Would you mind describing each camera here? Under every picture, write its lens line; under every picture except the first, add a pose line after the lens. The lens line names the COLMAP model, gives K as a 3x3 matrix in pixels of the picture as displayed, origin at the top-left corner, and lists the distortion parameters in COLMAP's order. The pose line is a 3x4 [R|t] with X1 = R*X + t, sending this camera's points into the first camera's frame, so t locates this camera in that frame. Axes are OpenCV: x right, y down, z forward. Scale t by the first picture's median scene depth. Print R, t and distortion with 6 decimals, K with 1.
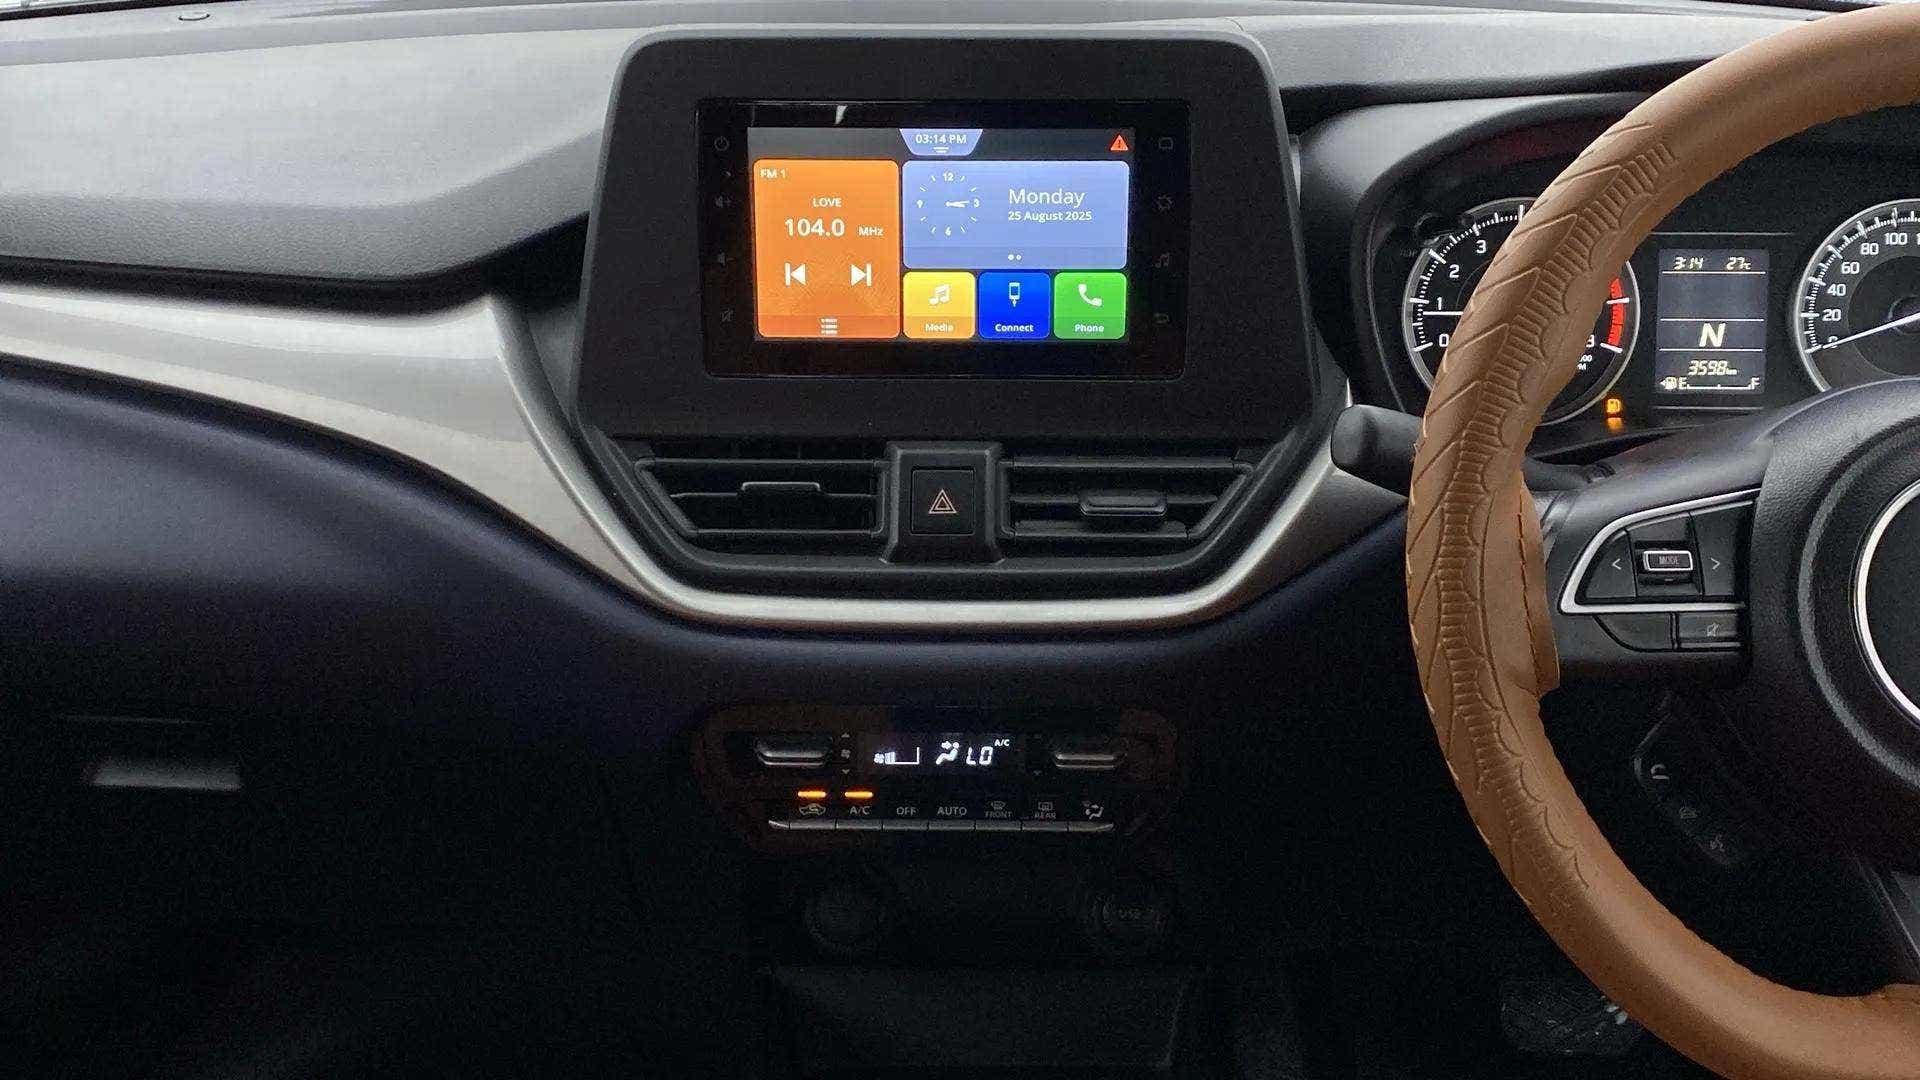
lens RADIAL K [[2111.3, 0, 968.5], [0, 2111.3, 514.9], [0, 0, 1]] dist [0.027077, 0.000000]
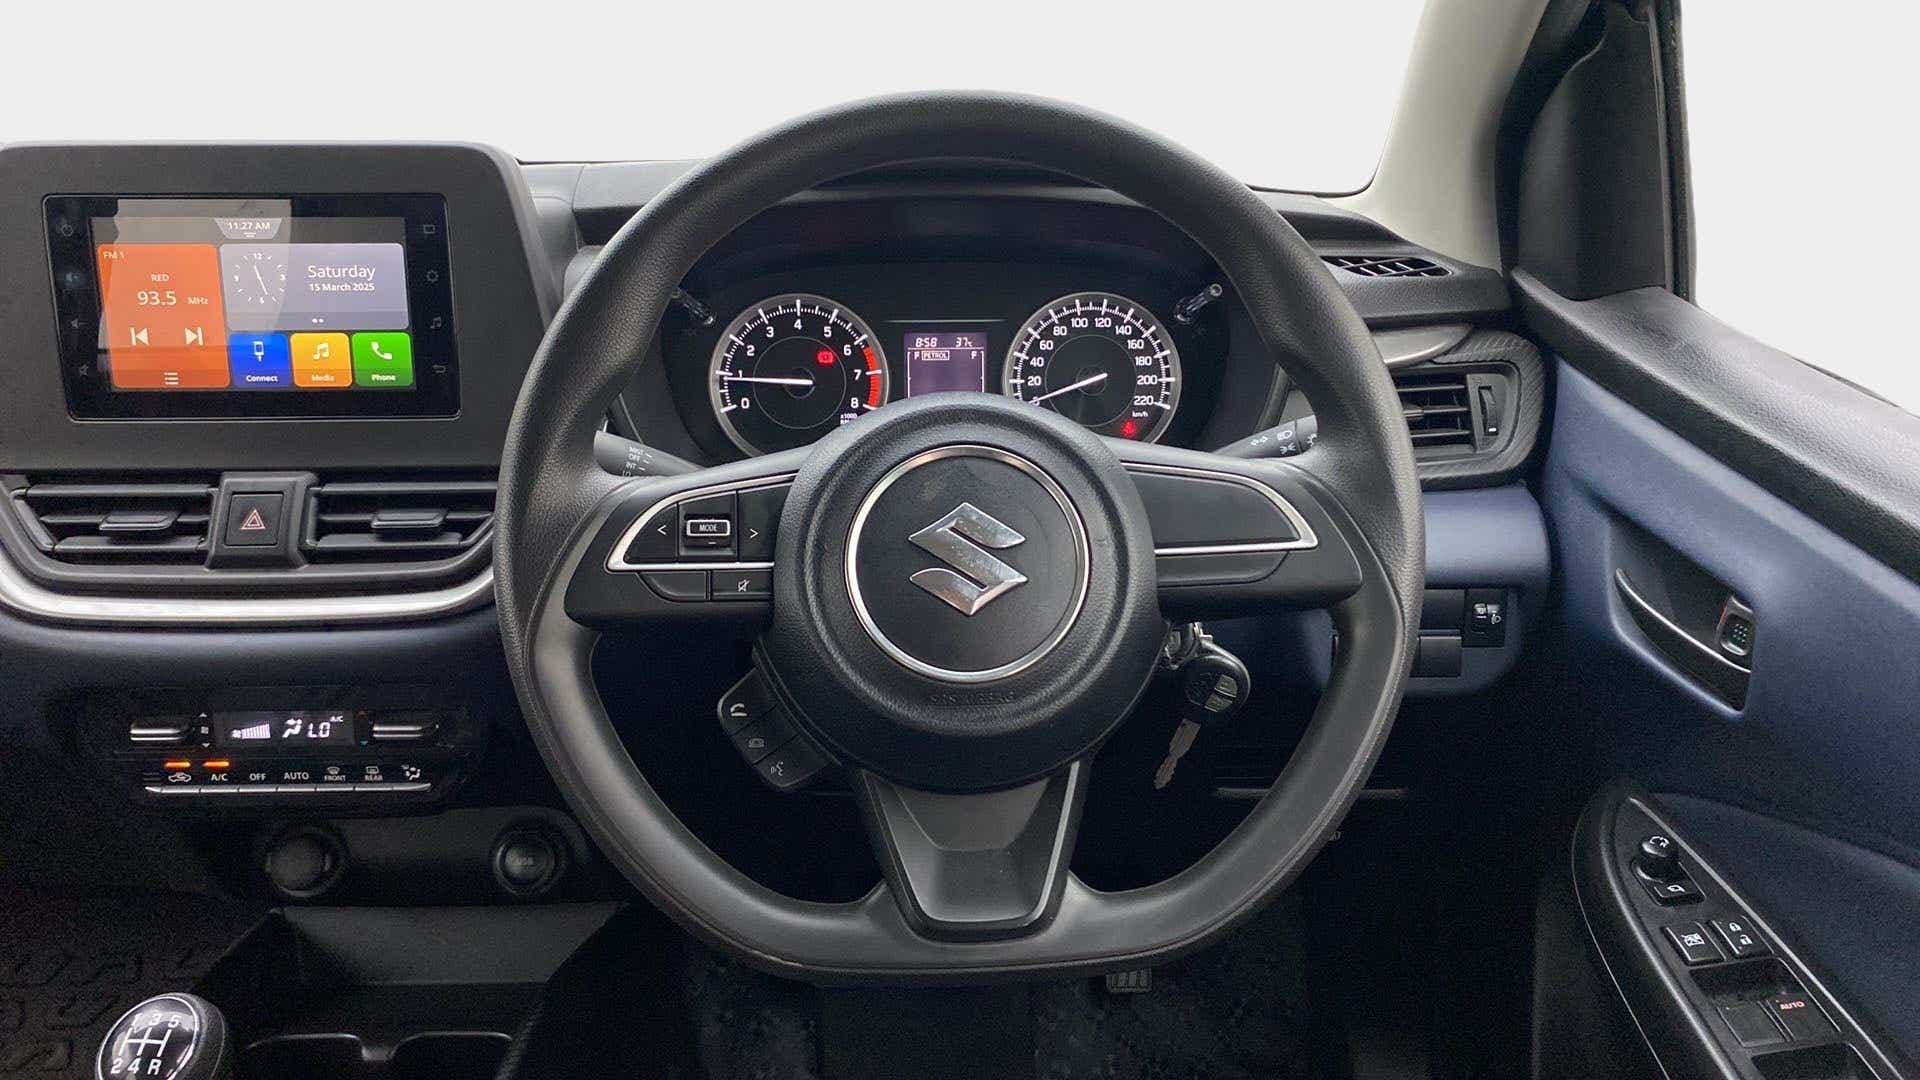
lens RADIAL K [[1420.3, 0, 947.2], [0, 1420.3, 522.8], [0, 0, 1]] dist [0.044177, -0.057811]
pose [[0.998752, -0.012955, 0.048230, 0.333710], [0.016578, 0.997008, -0.075500, 0.063101], [-0.047108, 0.076205, 0.995979, 0.145476]]
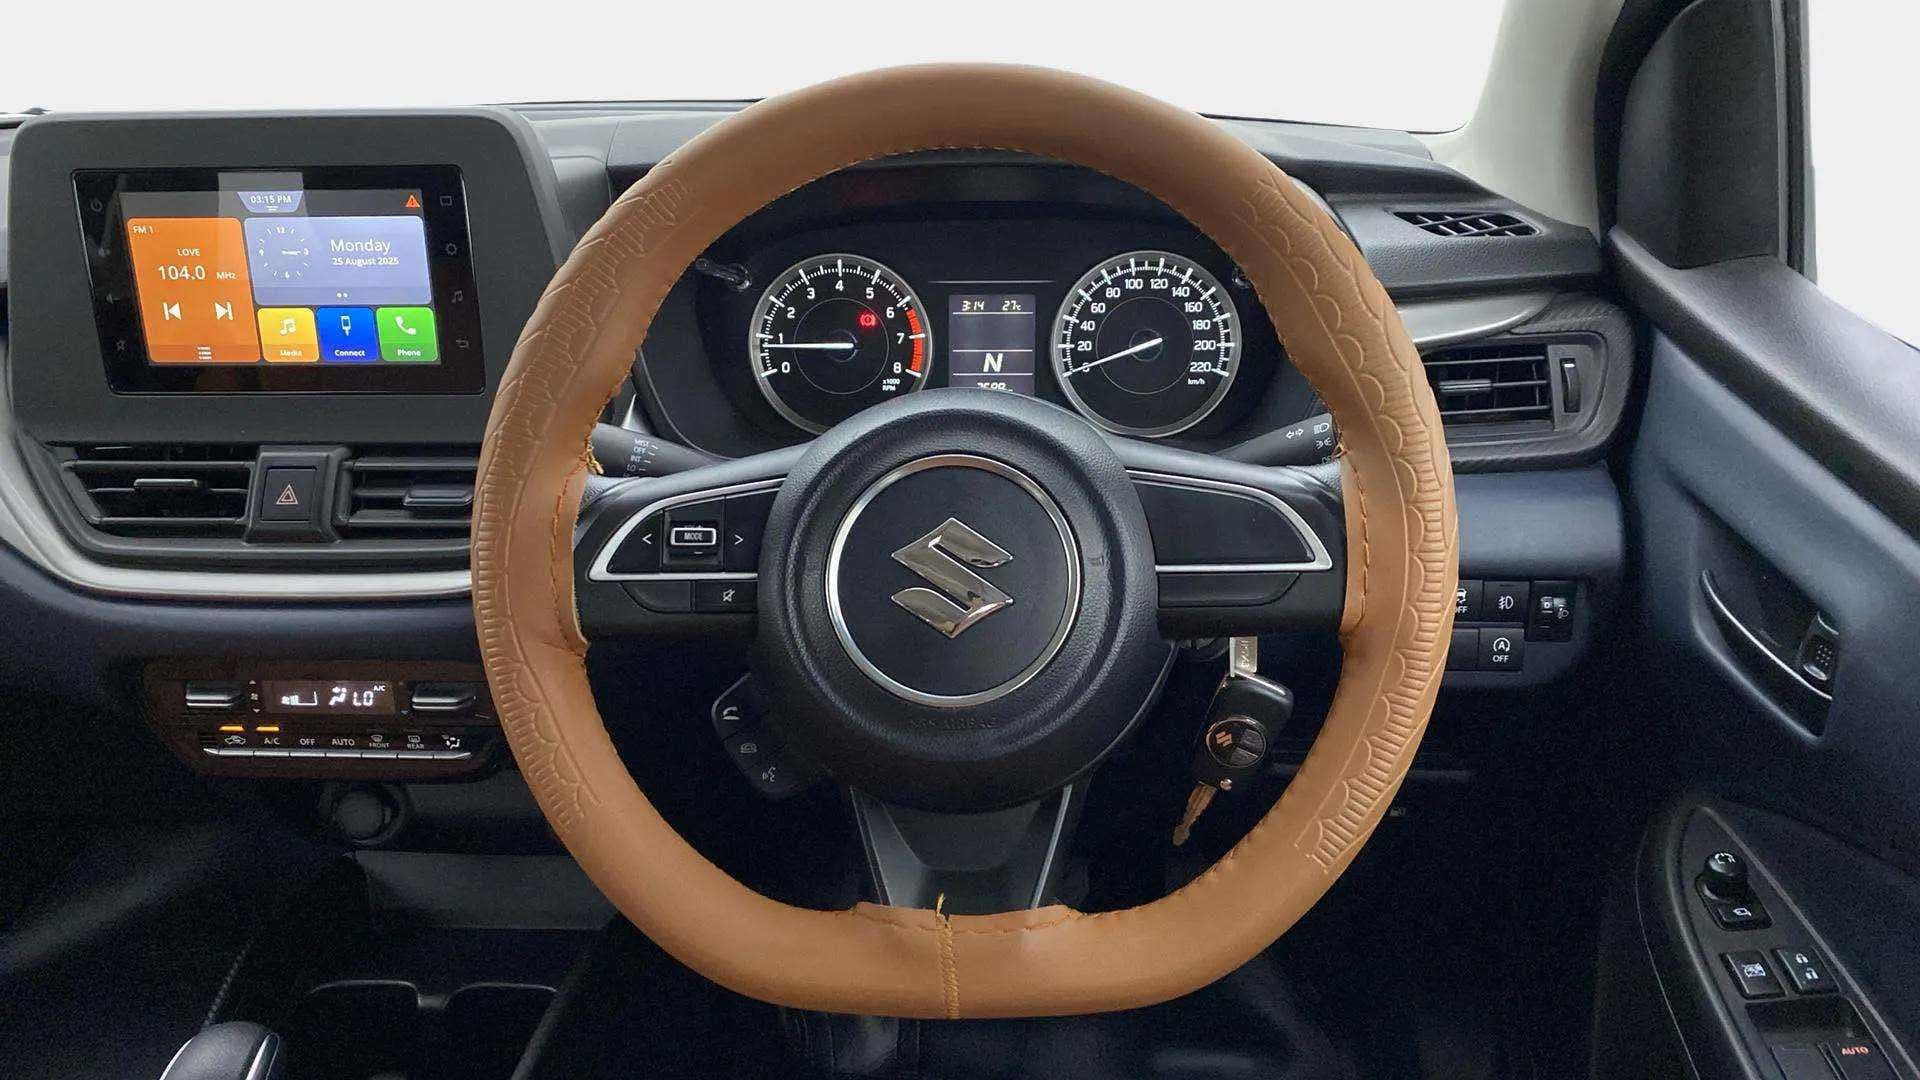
lens RADIAL K [[1420.3, 0, 951.2], [0, 1420.3, 550.9], [0, 0, 1]] dist [0.044177, -0.057811]
pose [[0.998686, -0.000165, -0.051239, 0.400206], [0.001179, 0.999804, 0.019771, 0.010201], [0.051226, -0.019806, 0.998491, 0.172889]]
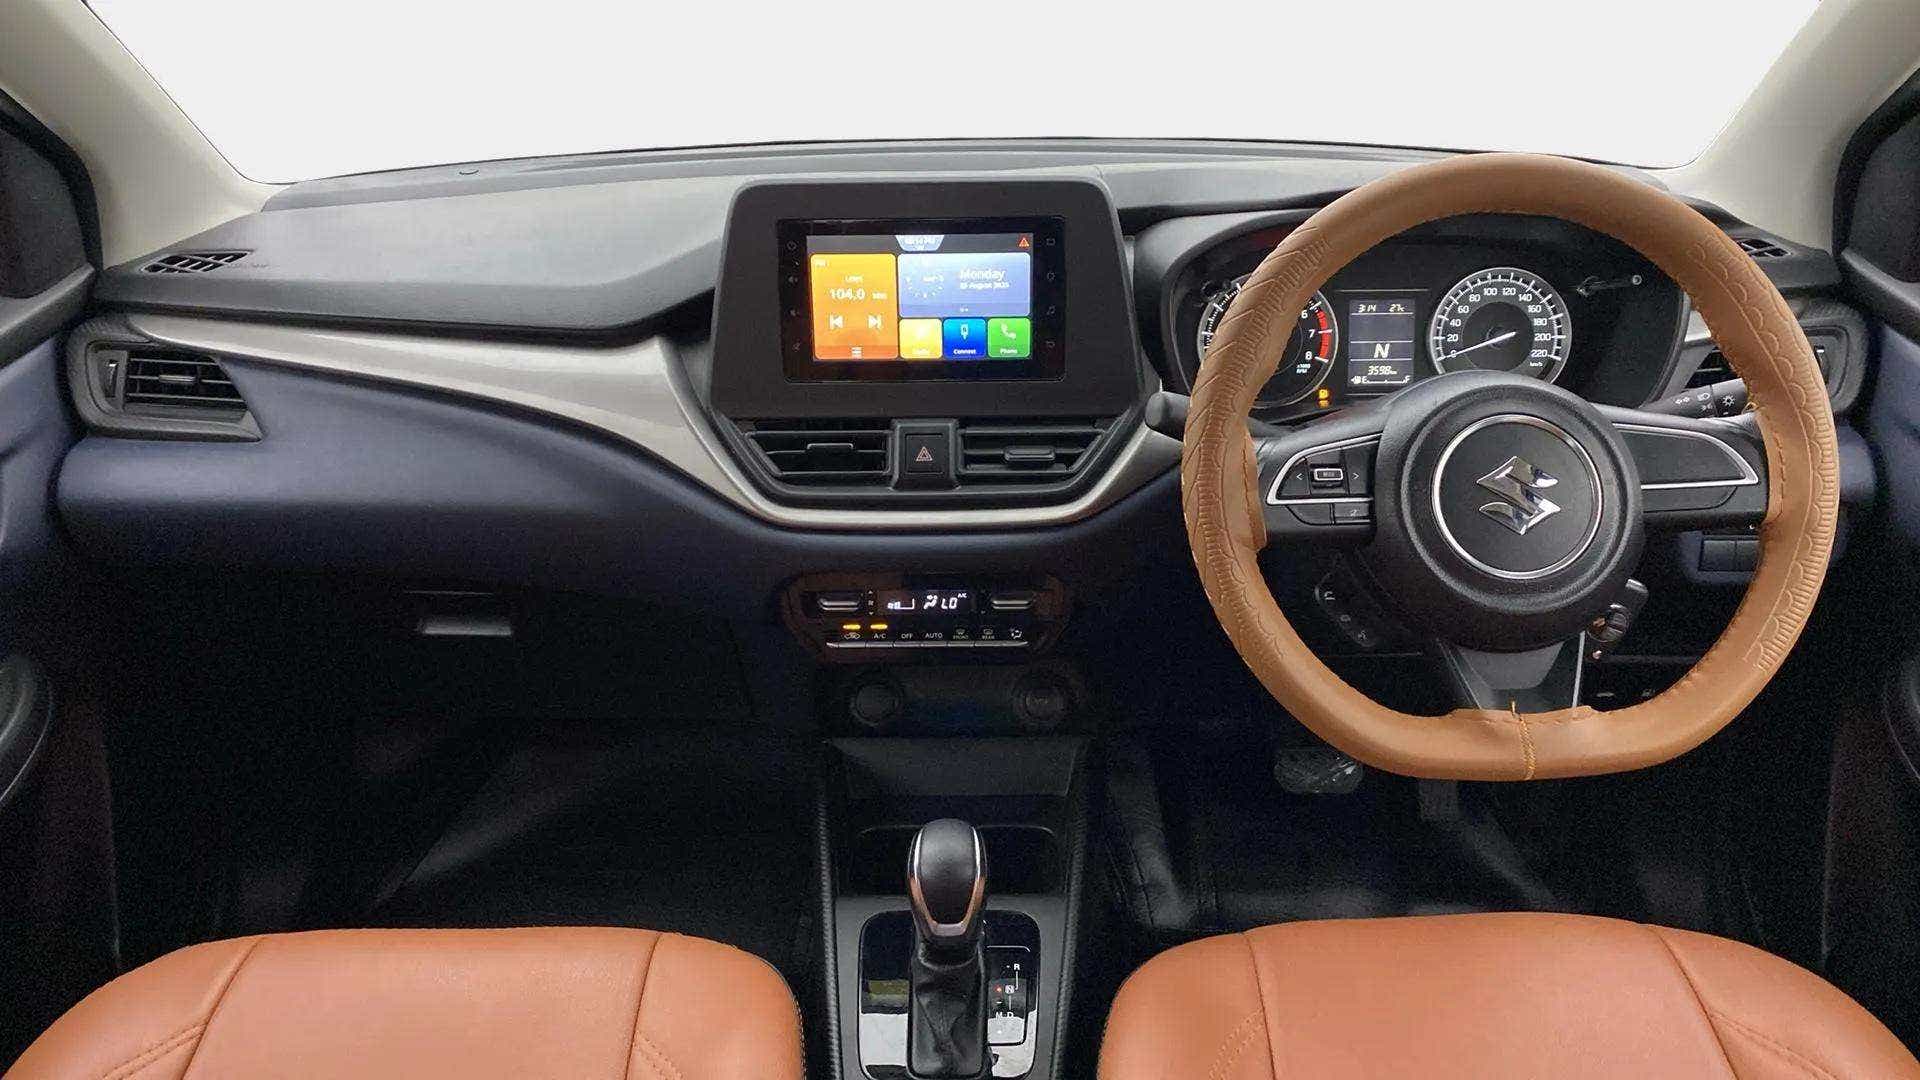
lens RADIAL K [[1420.3, 0, 963.6], [0, 1420.3, 539.7], [0, 0, 1]] dist [0.044177, -0.057811]
pose [[0.999896, -0.014233, -0.002292, 0.020312], [0.014298, 0.999397, 0.031652, 0.026477], [0.001840, -0.031681, 0.999496, -0.150316]]
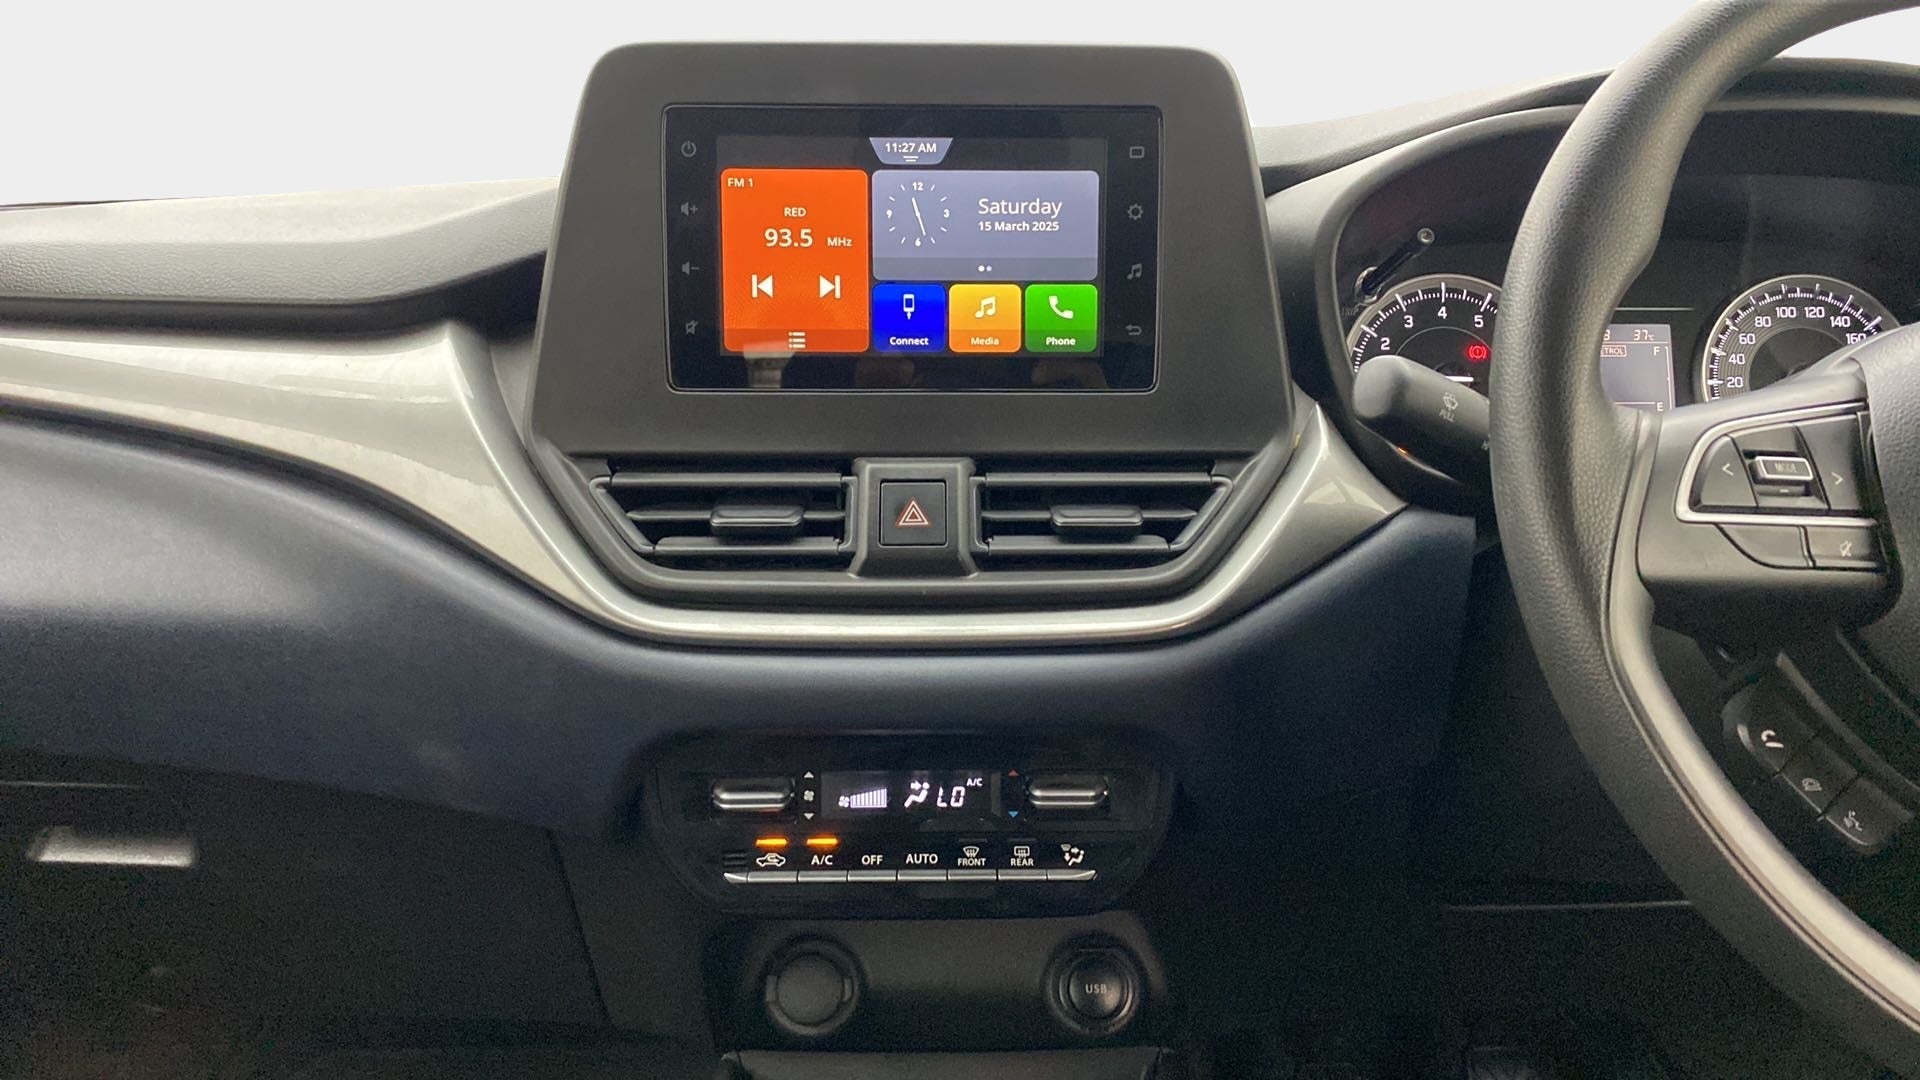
lens RADIAL K [[1420.3, 0, 963.2], [0, 1420.3, 494.8], [0, 0, 1]] dist [0.044177, -0.057811]
pose [[0.998359, -0.001376, 0.057249, -0.025625], [0.013140, 0.978539, -0.205640, 0.113371], [-0.055737, 0.206055, 0.976952, 0.353013]]
